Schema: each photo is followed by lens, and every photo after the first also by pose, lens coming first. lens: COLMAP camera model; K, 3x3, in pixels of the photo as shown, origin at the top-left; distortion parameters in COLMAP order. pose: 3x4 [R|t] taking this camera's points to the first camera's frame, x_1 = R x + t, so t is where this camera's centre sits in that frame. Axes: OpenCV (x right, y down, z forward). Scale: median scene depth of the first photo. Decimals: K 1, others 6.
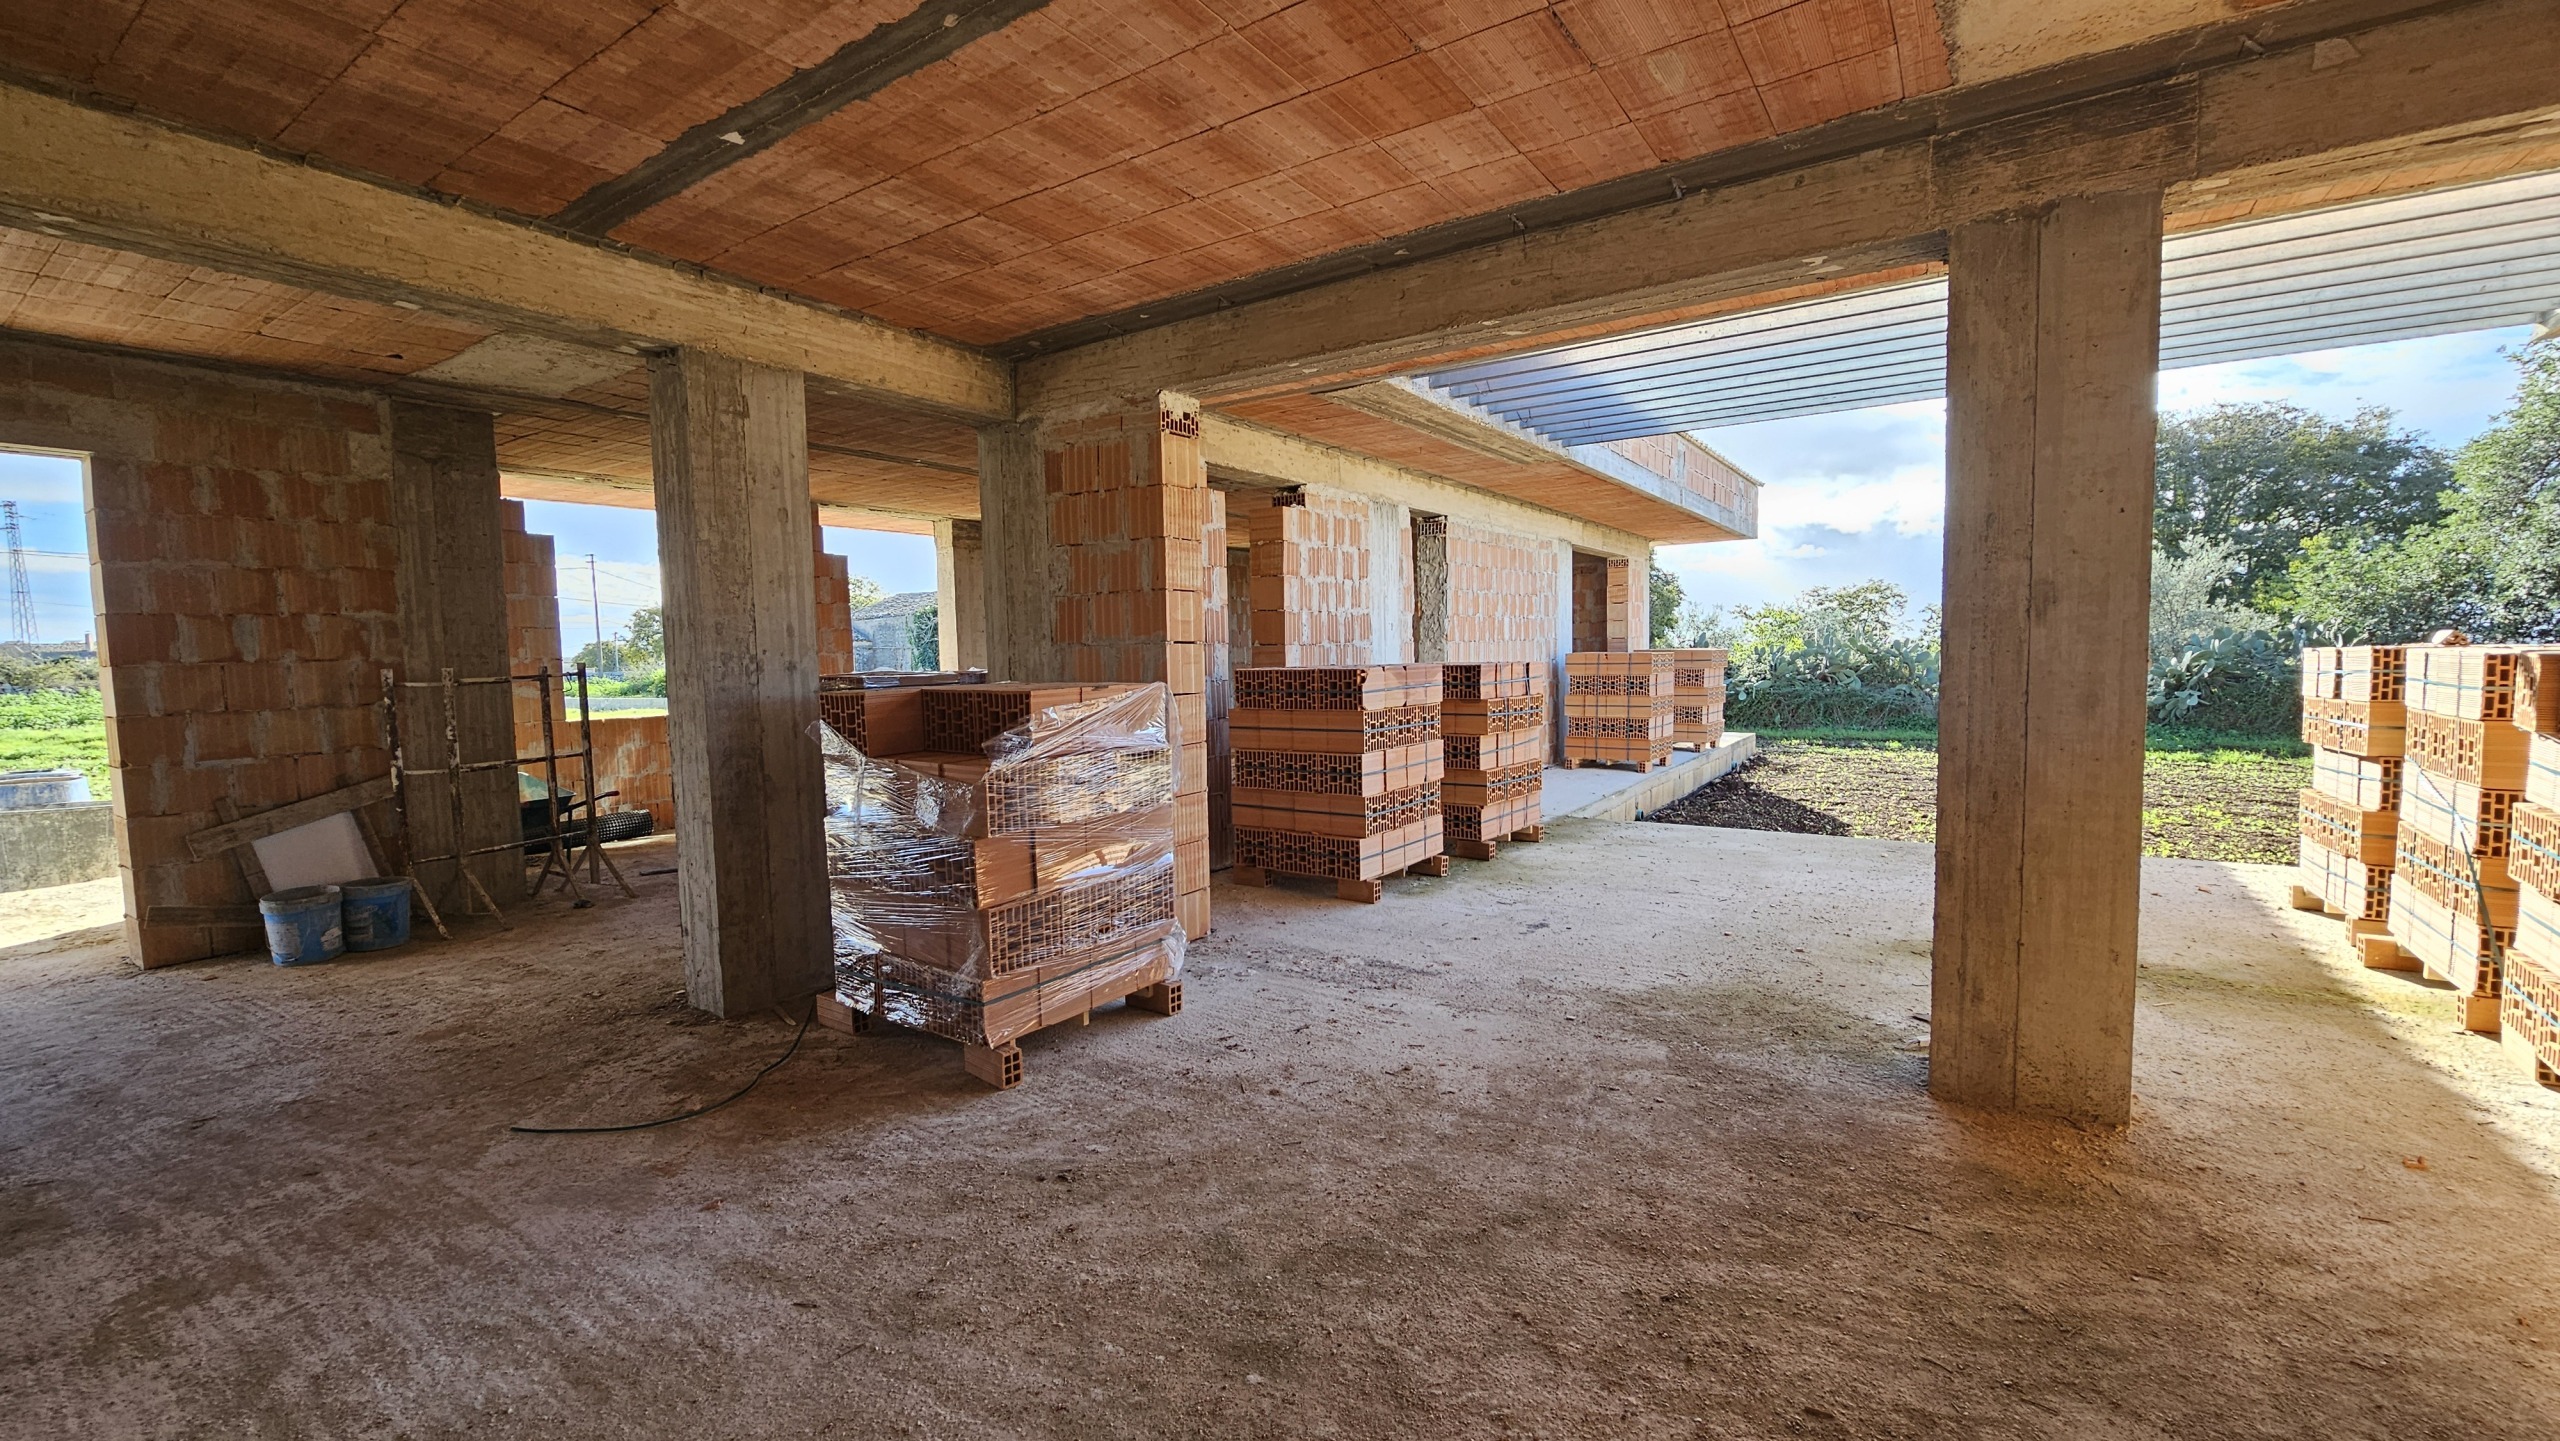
lens RADIAL K [[1049.0, 0, 1267.2], [0, 1049.0, 728.3], [0, 0, 1]] dist [0.004491, -0.003277]
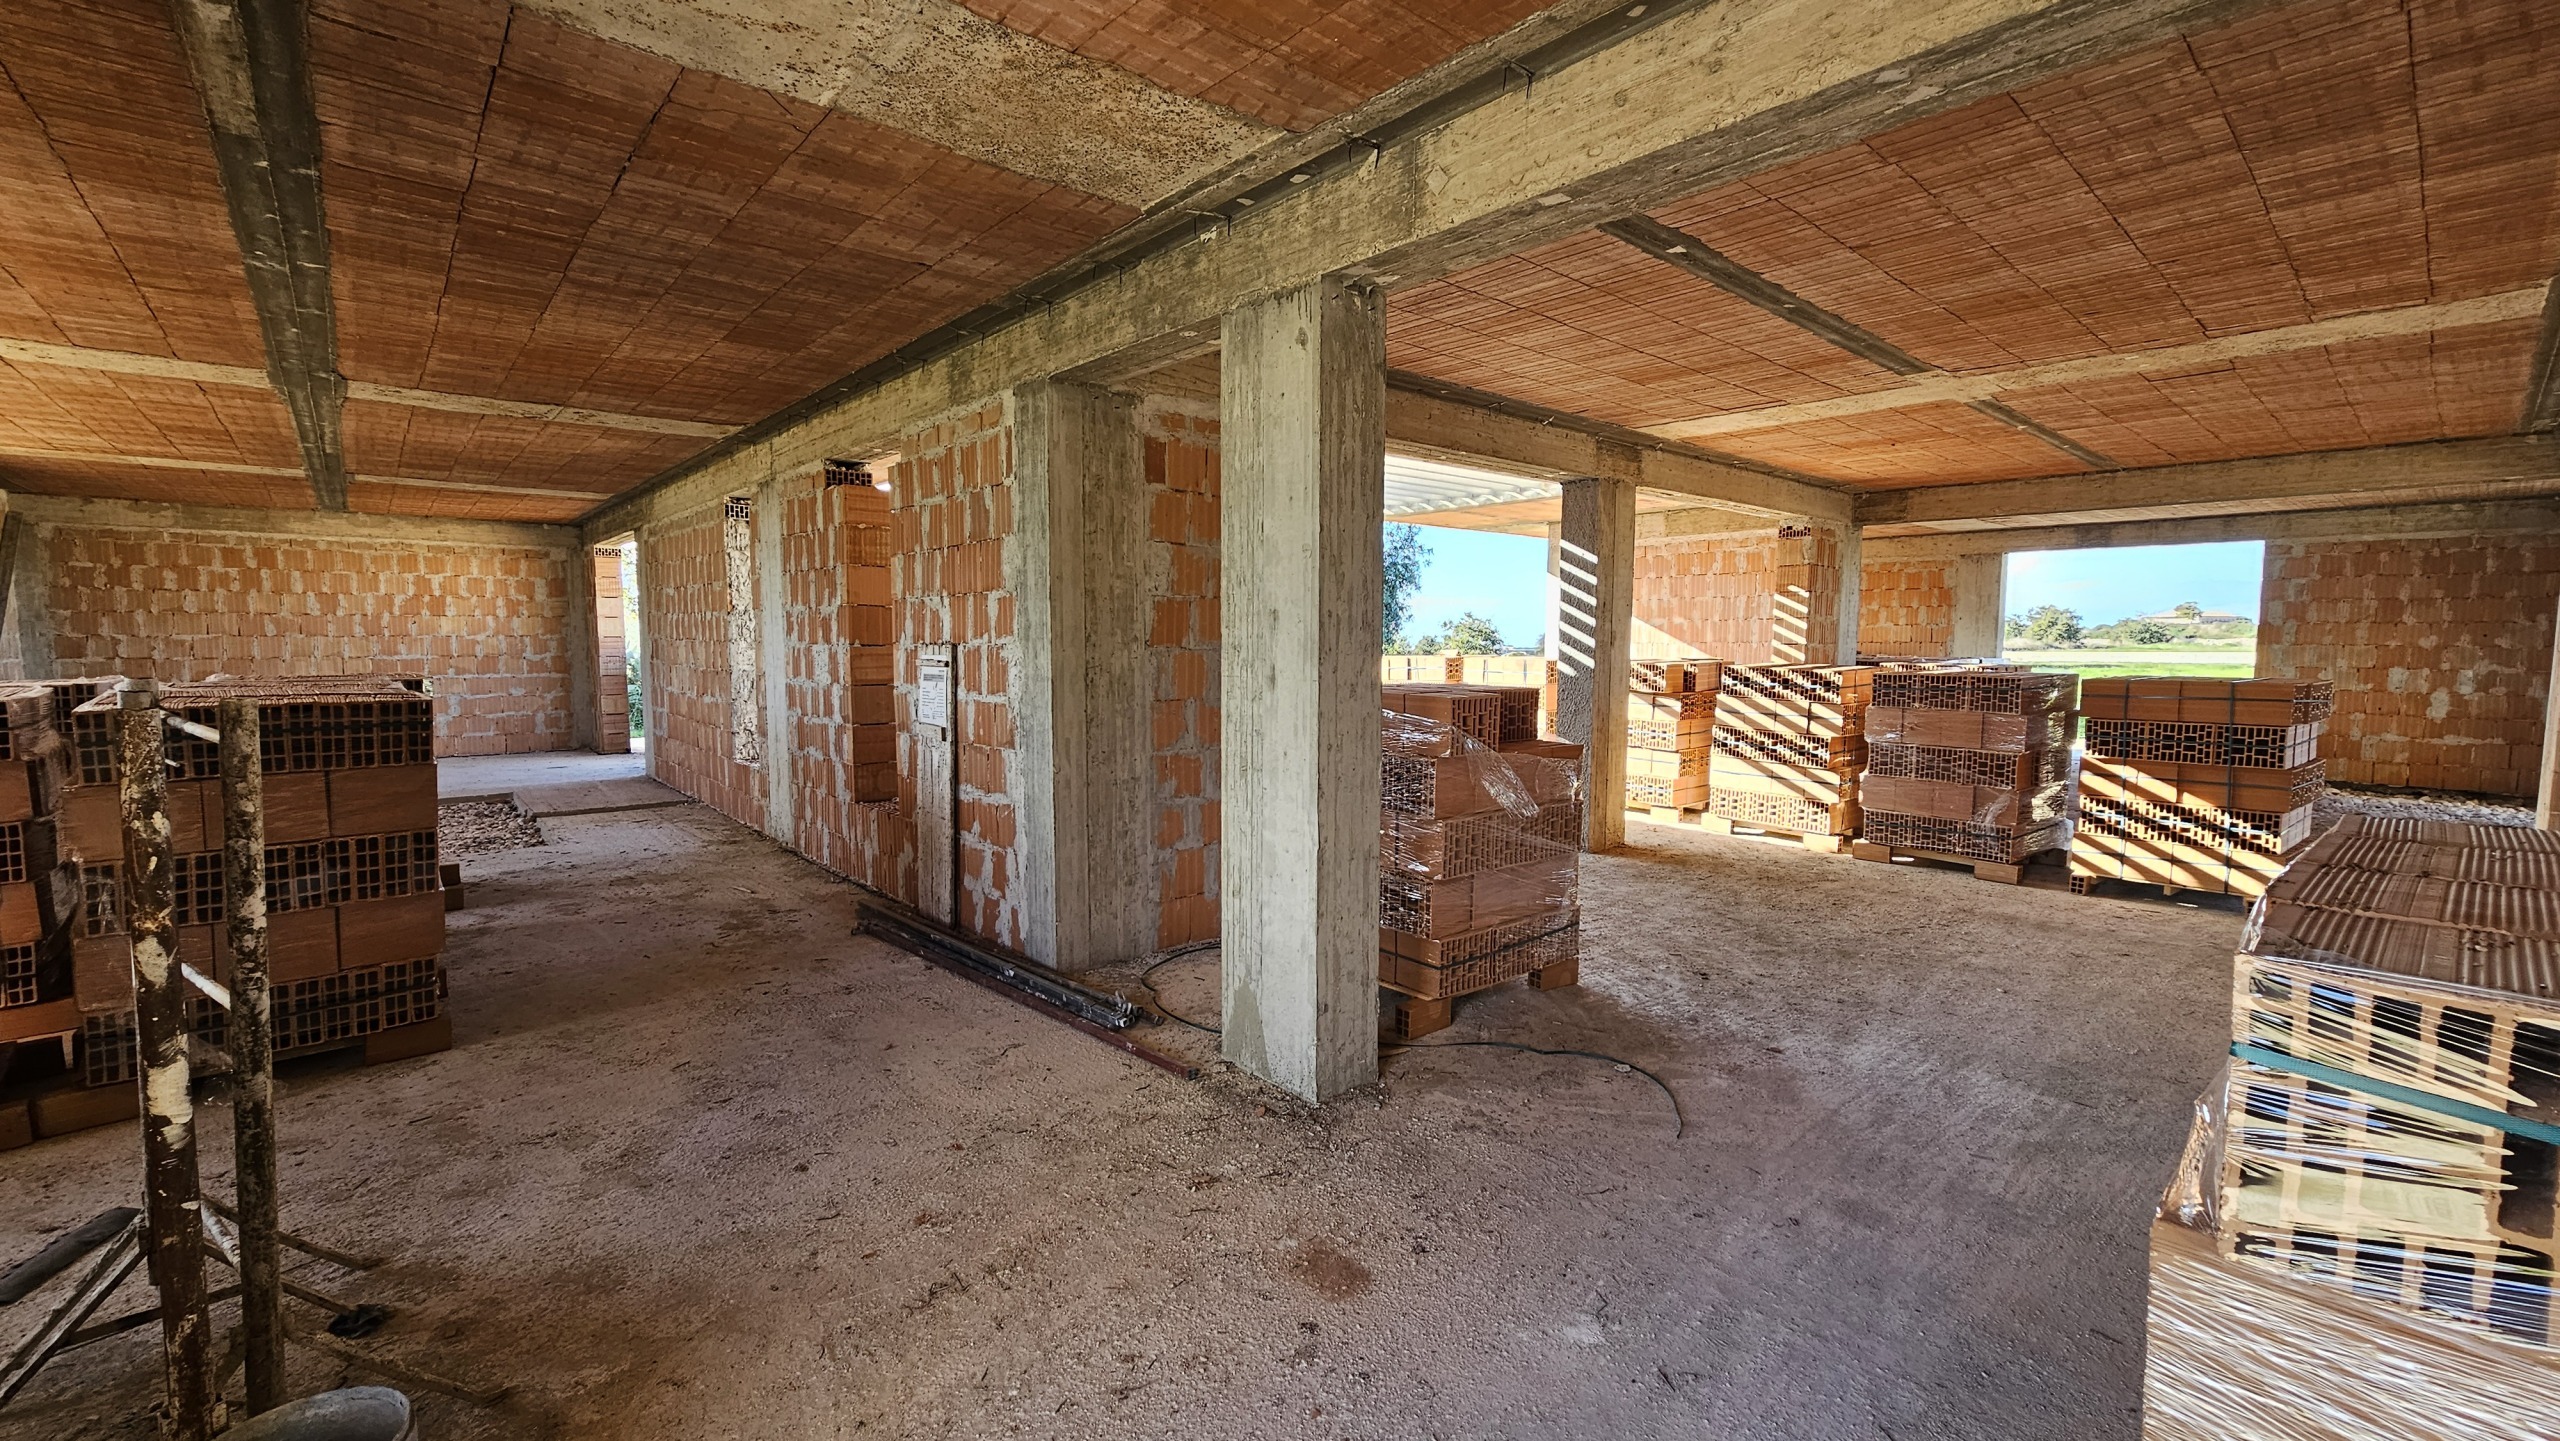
lens RADIAL K [[1049.0, 0, 1267.2], [0, 1049.0, 728.3], [0, 0, 1]] dist [0.004491, -0.003277]
pose [[0.245540, -0.060497, 0.967497, -1.756290], [0.064458, 0.996861, 0.045975, -0.074332], [-0.967241, 0.051074, 0.248669, 1.111181]]
